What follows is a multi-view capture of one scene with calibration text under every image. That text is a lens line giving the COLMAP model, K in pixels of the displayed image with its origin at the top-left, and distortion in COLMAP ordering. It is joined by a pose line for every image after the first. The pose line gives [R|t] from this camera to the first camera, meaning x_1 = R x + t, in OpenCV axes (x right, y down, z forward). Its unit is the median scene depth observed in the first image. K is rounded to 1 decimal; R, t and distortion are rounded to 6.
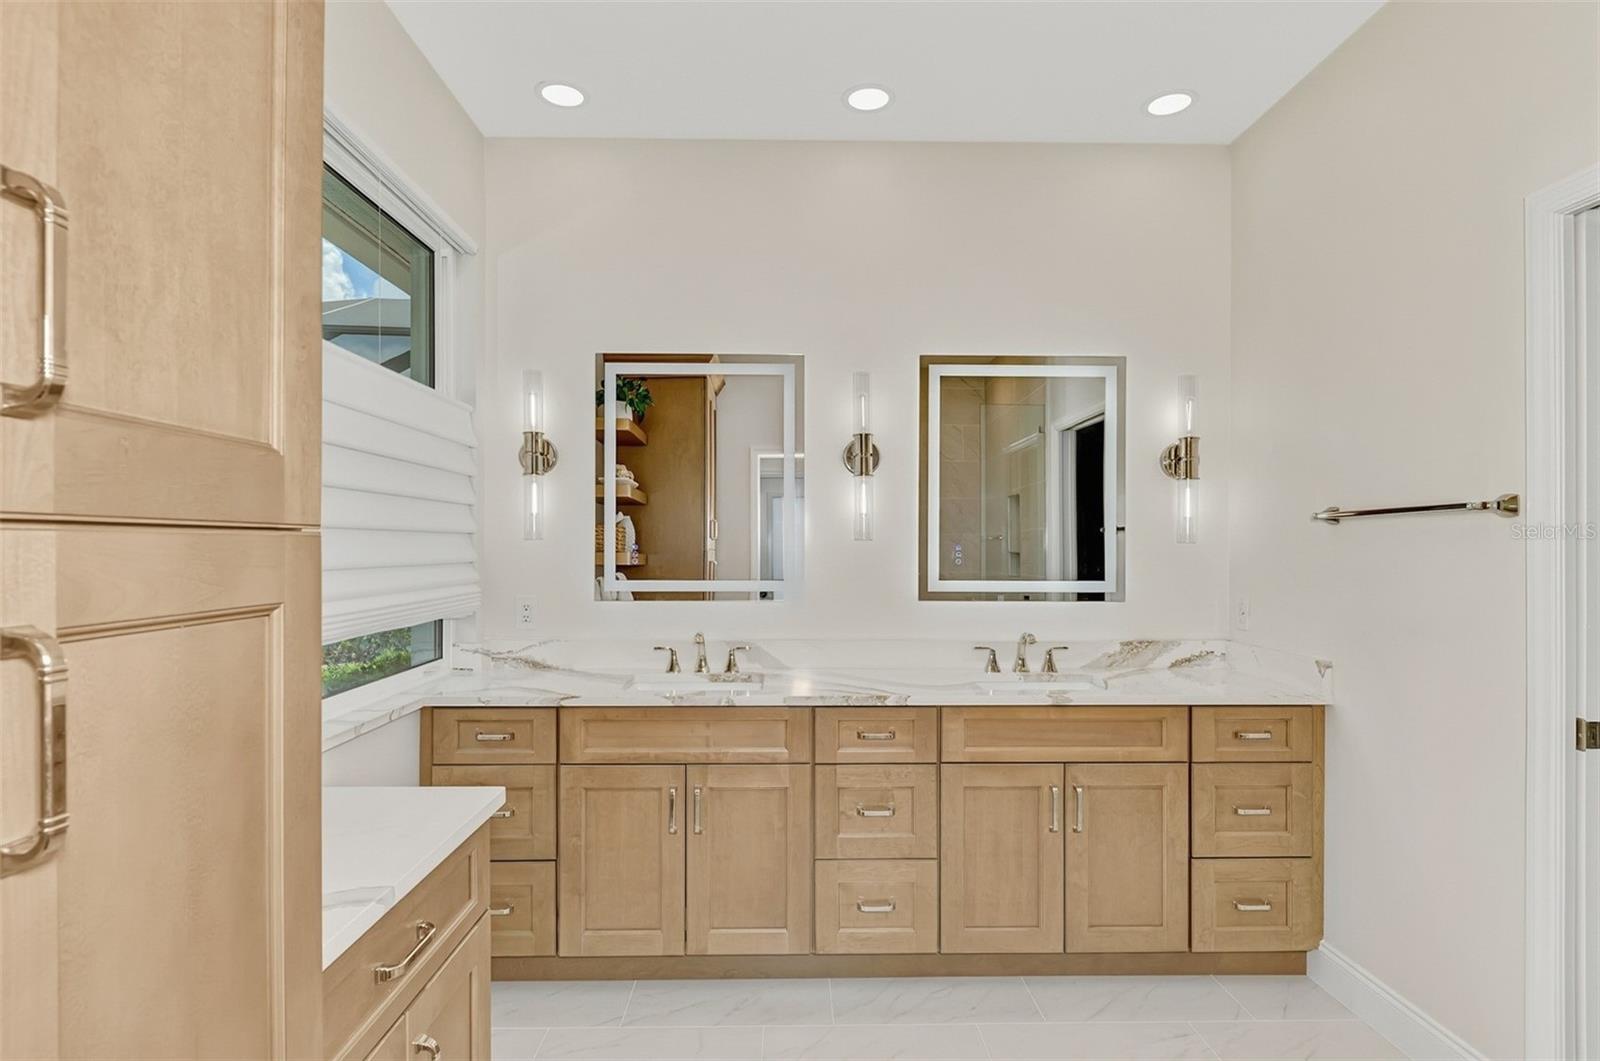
lens RADIAL K [[800.6, 0, 799.7], [0, 800.6, 545.4], [0, 0, 1]] dist [0.006149, 0.000168]
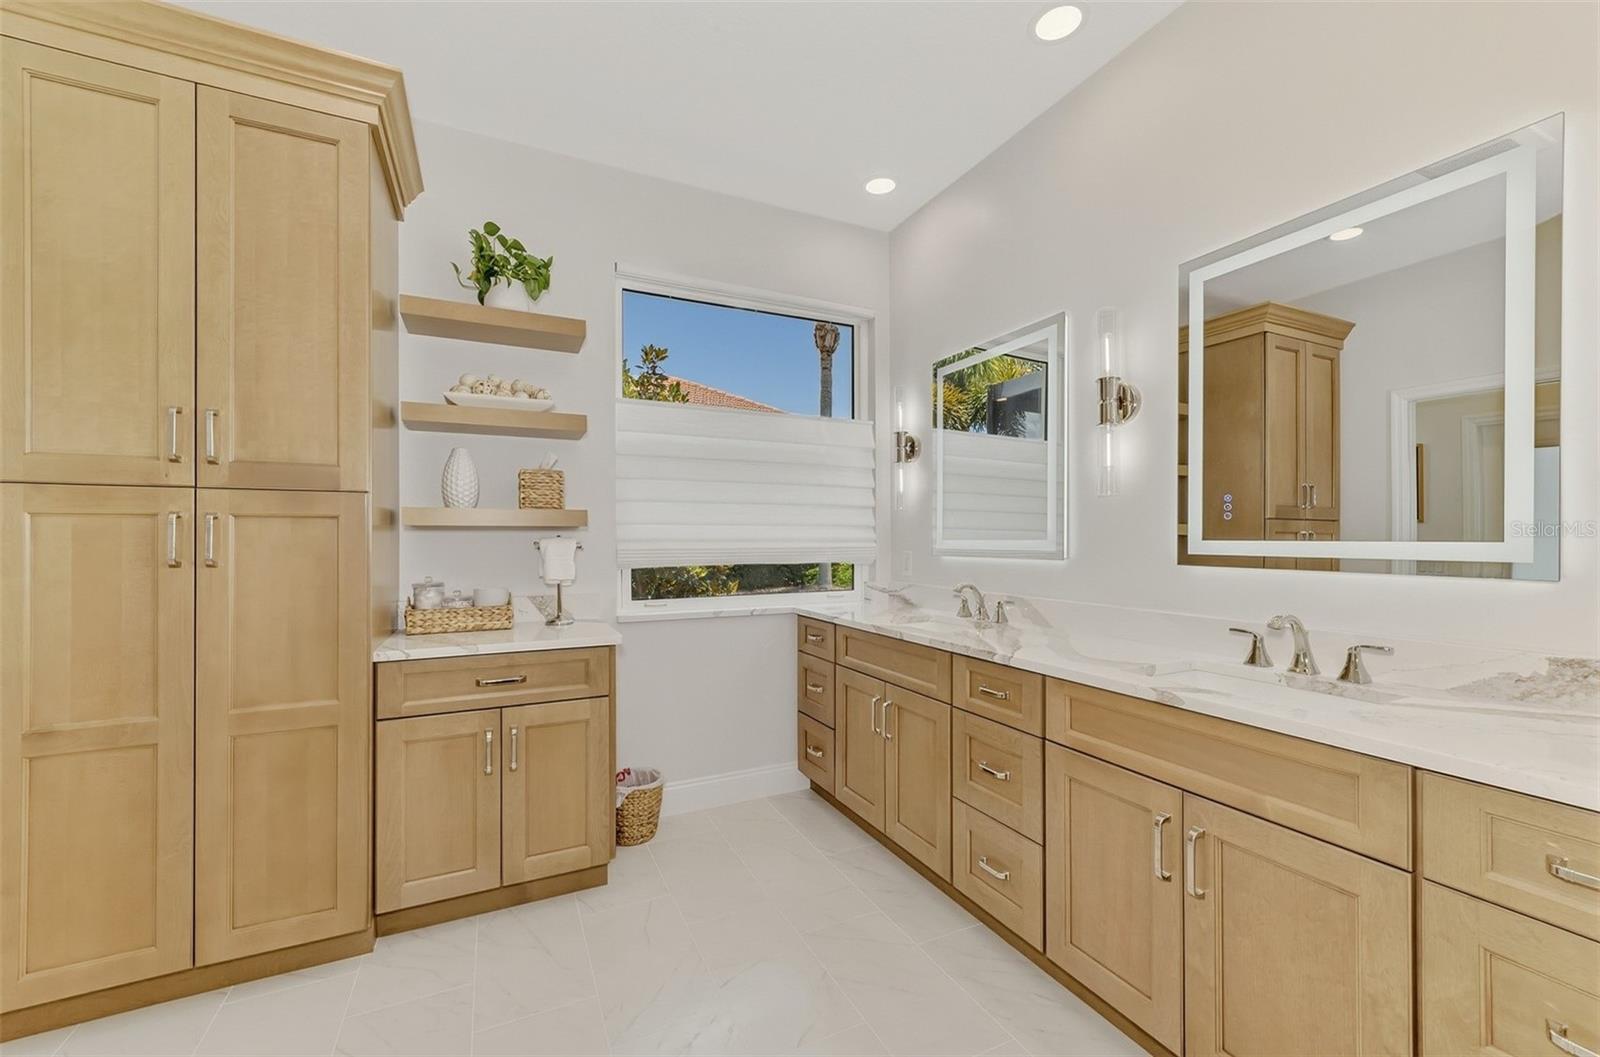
lens RADIAL K [[632.7, 0, 792.3], [0, 632.7, 531.5], [0, 0, 1]] dist [-0.000026, -0.000025]
pose [[0.415864, -0.011077, -0.909359, 0.577426], [0.002575, 0.999936, -0.011003, 0.041405], [0.909423, 0.002234, 0.415866, 0.378538]]
